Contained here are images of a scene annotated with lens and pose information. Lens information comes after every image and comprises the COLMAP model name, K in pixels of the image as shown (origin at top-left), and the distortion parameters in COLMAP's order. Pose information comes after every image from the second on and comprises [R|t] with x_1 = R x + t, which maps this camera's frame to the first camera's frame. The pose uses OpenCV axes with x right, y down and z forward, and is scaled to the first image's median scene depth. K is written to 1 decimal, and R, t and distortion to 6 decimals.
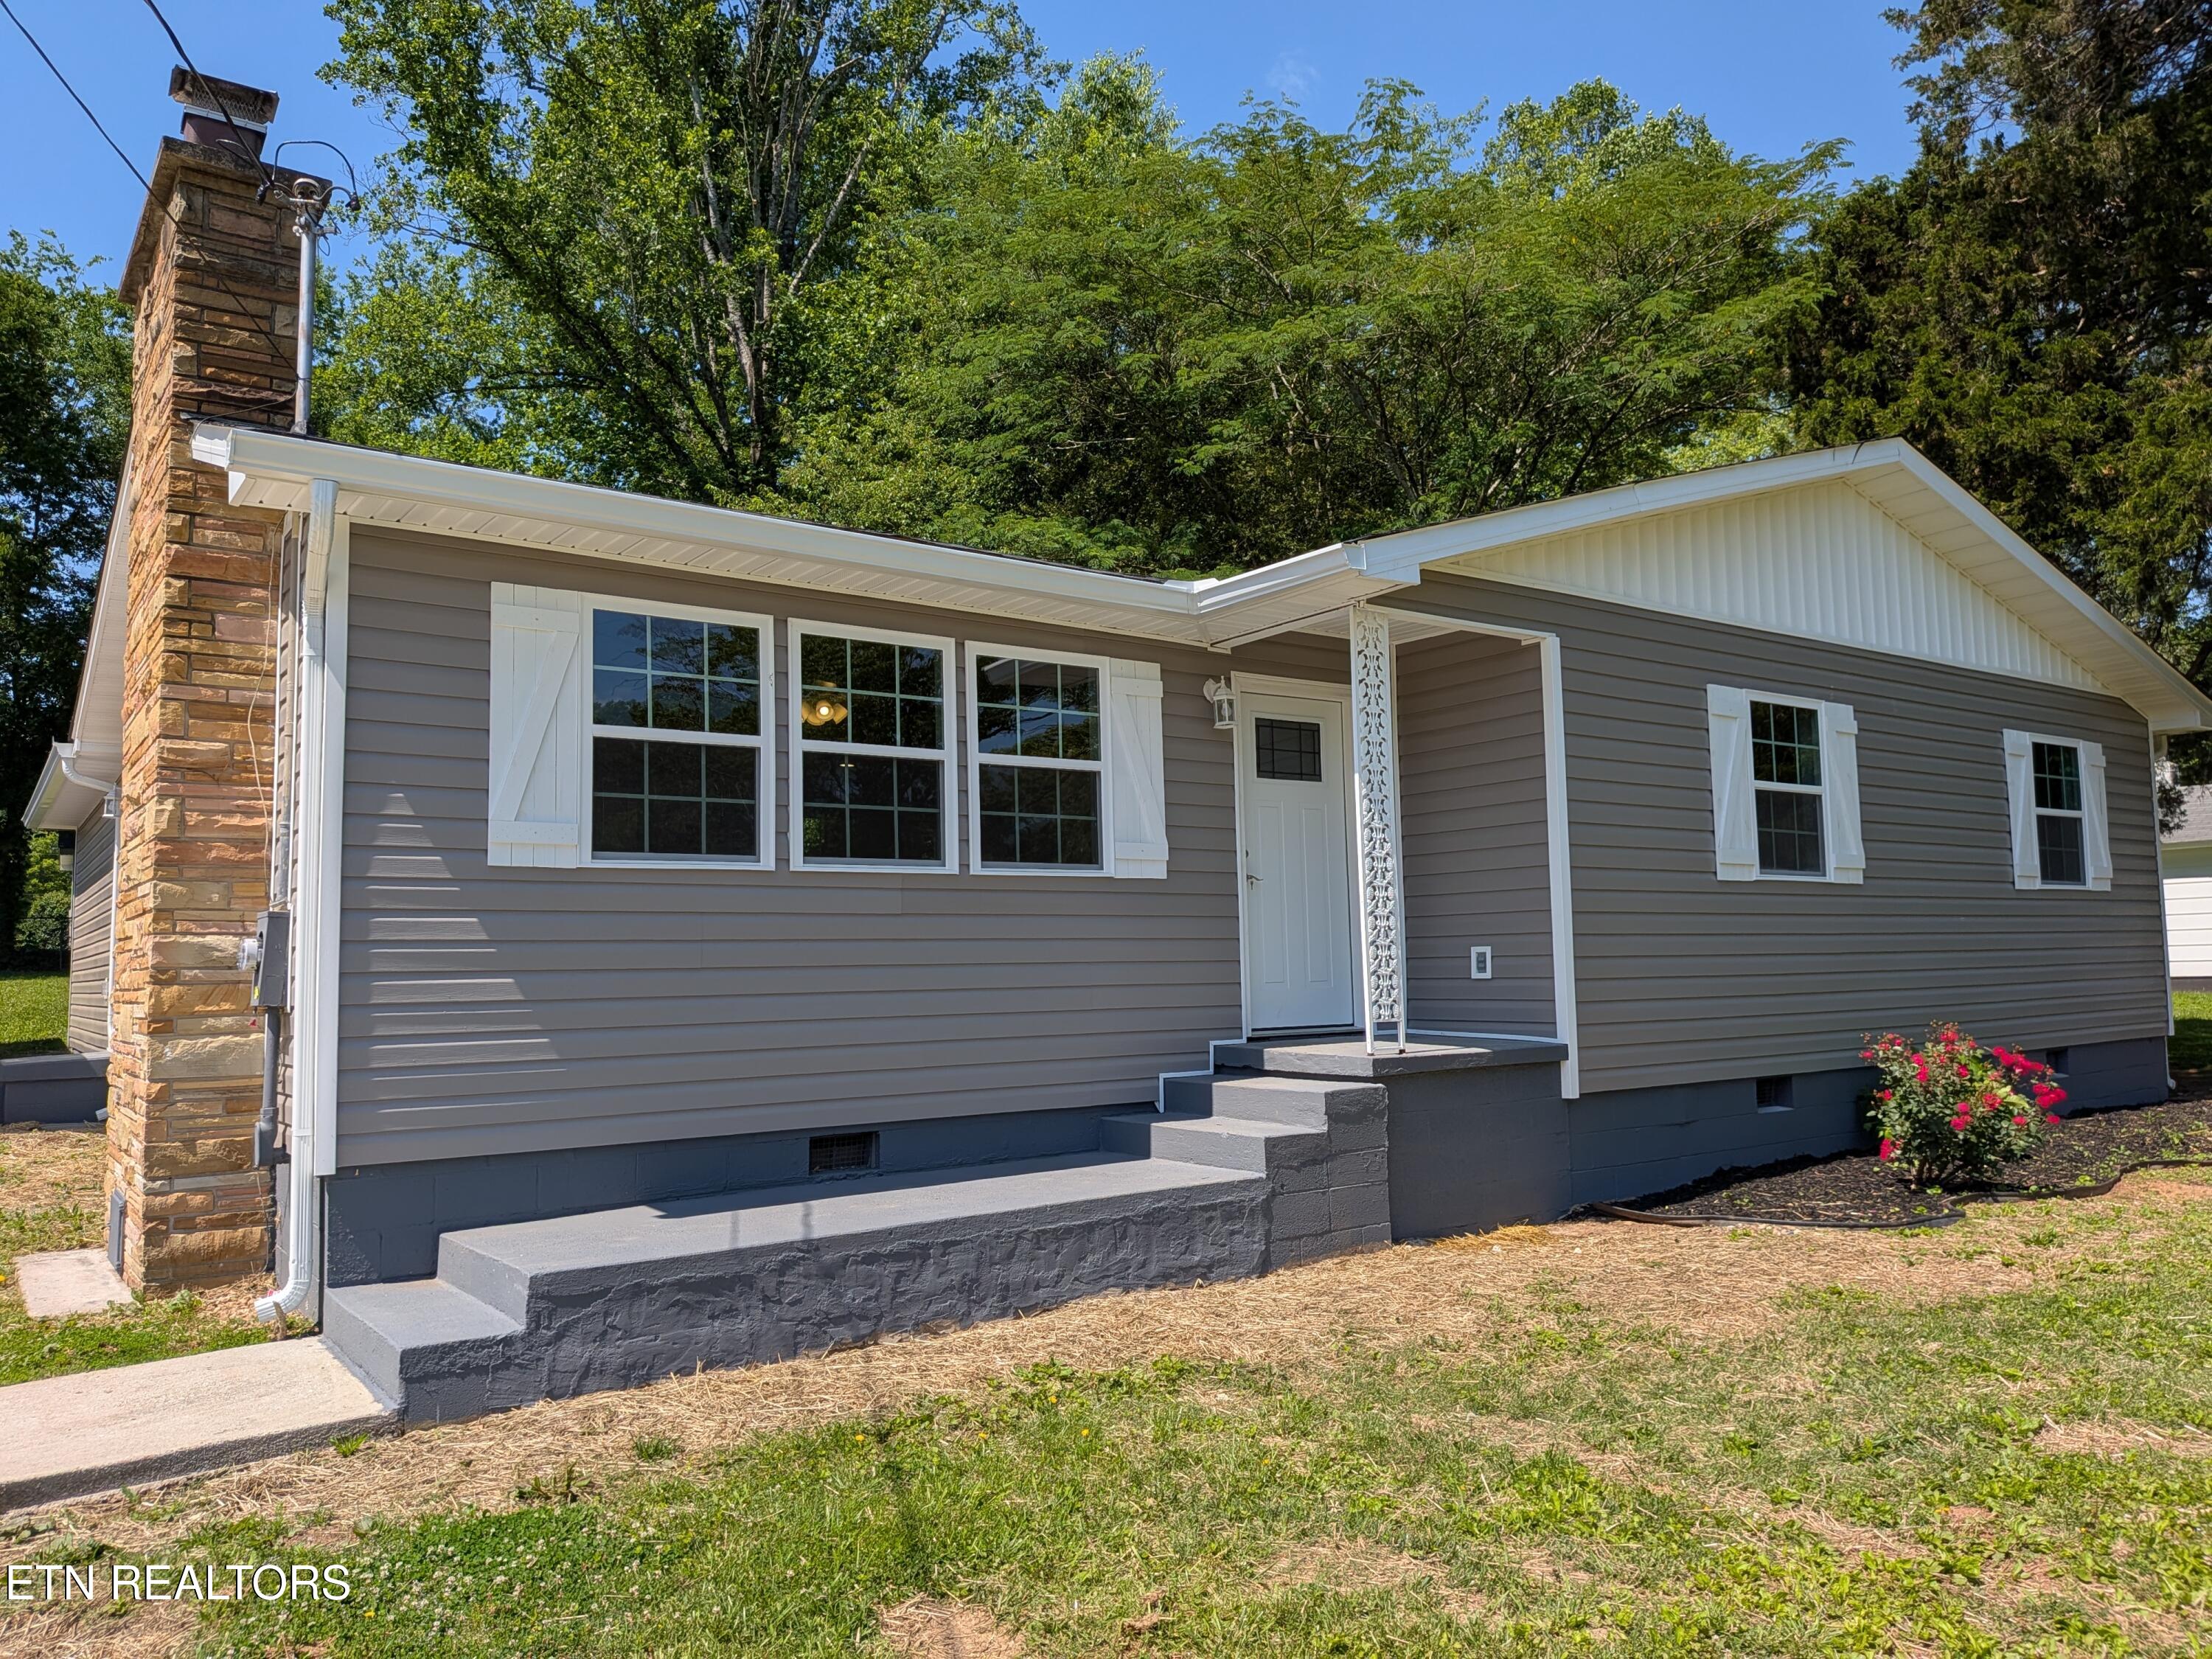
lens RADIAL K [[1597.3, 0, 1126.9], [0, 1597.3, 822.7], [0, 0, 1]] dist [0.092066, -0.170398]
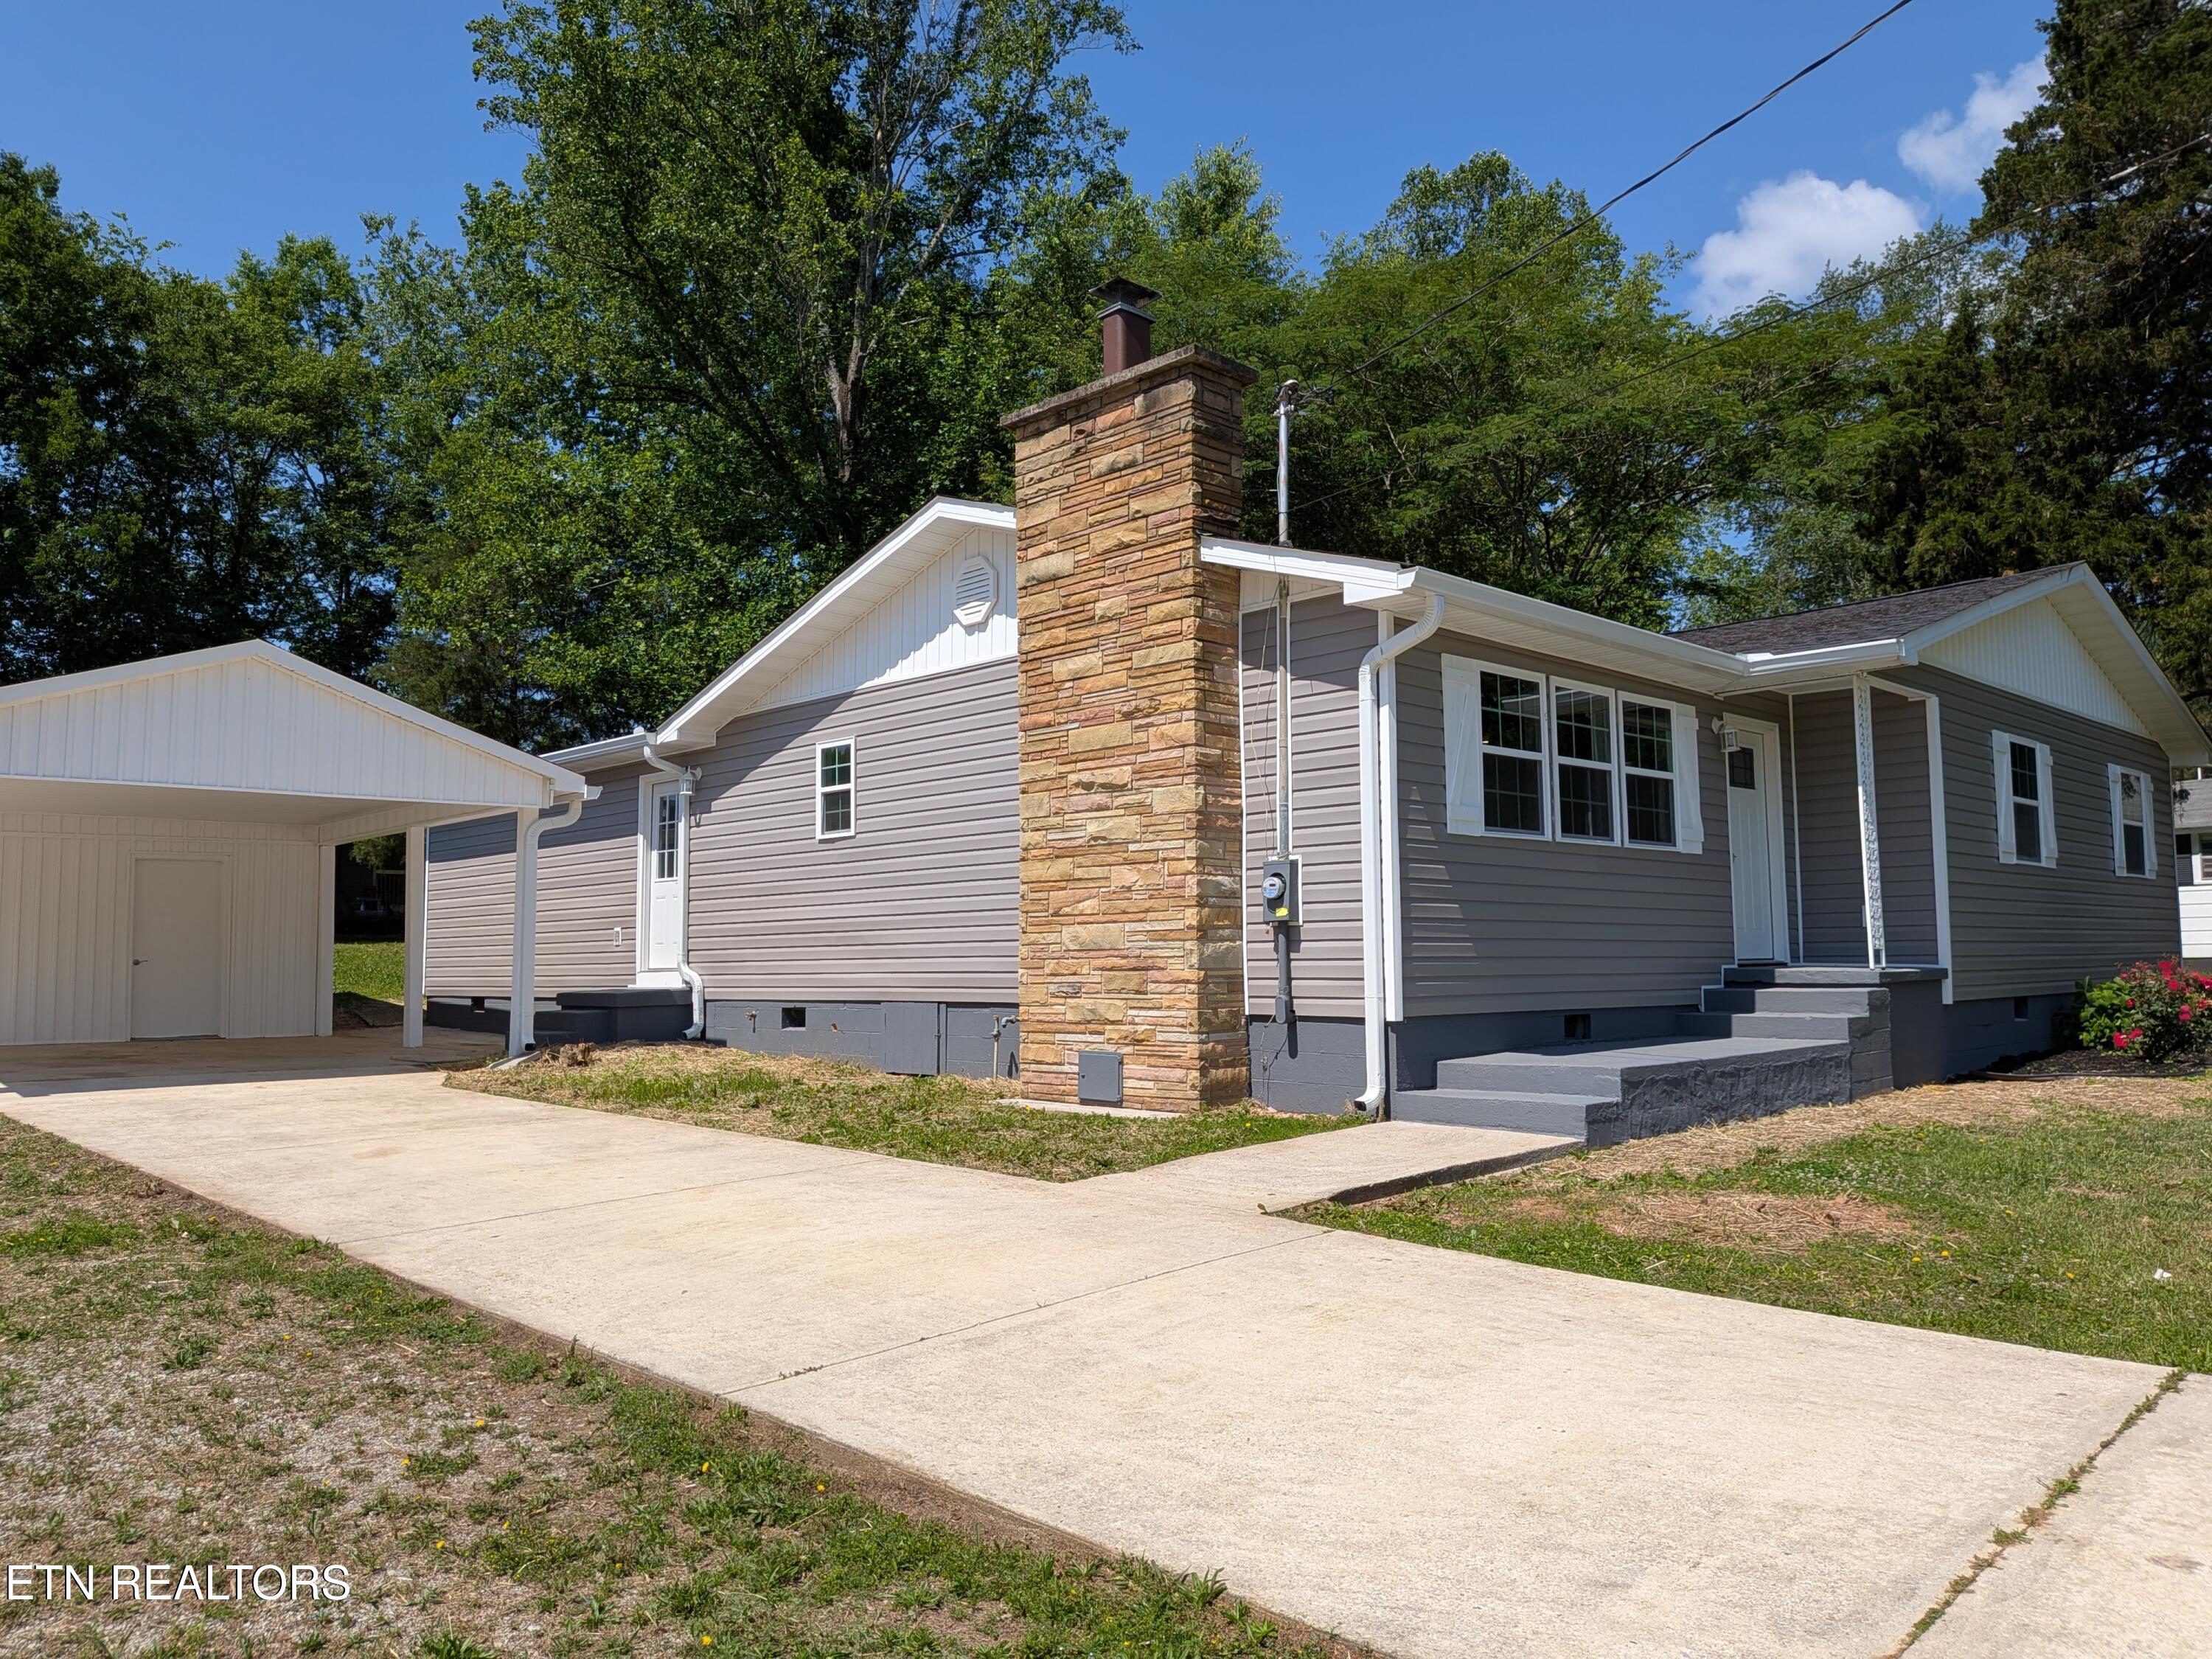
lens RADIAL K [[1573.3, 0, 1106.0], [0, 1573.3, 829.5], [0, 0, 1]] dist [0.053077, -0.070766]
pose [[0.991861, 0.019897, 0.125762, -0.724177], [-0.020563, 0.999781, 0.003999, 0.018628], [-0.125655, -0.006553, 0.992052, -0.388086]]
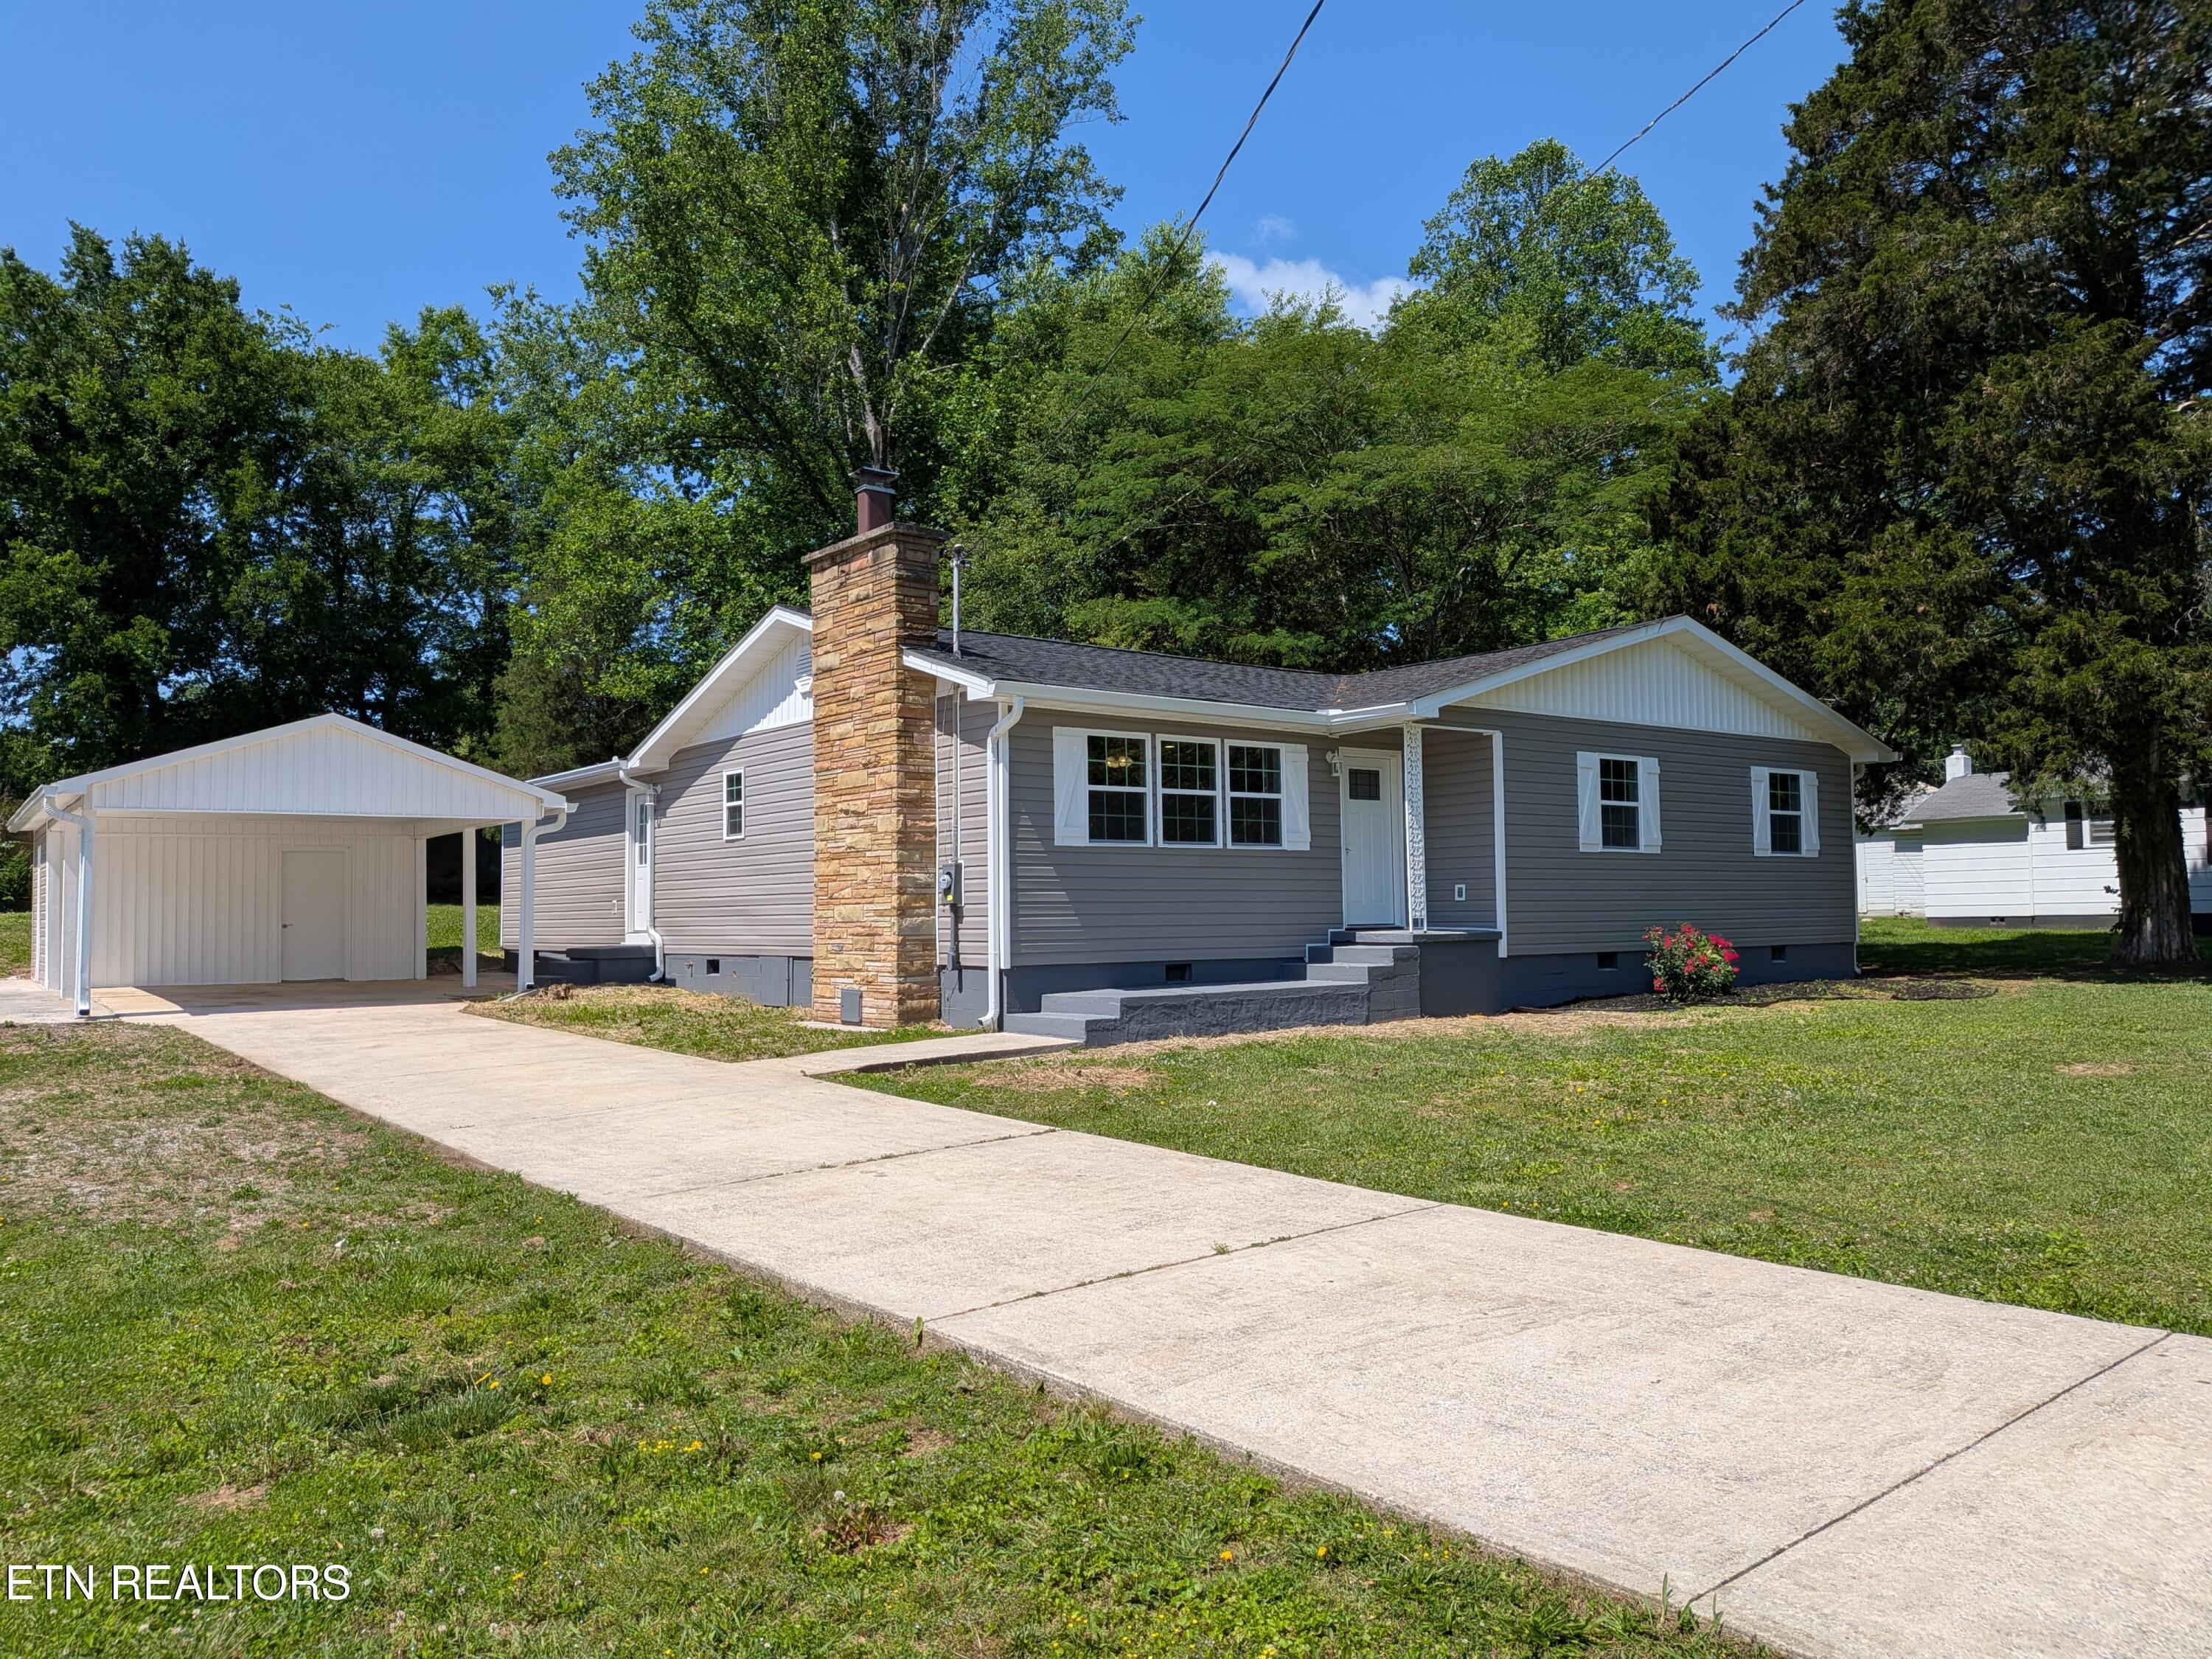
lens RADIAL K [[1573.3, 0, 1106.0], [0, 1573.3, 829.5], [0, 0, 1]] dist [0.053077, -0.070766]
pose [[0.999836, 0.008351, 0.016046, -0.279305], [-0.008926, 0.999308, 0.036117, -0.064689], [-0.015734, -0.036254, 0.999219, -1.053928]]
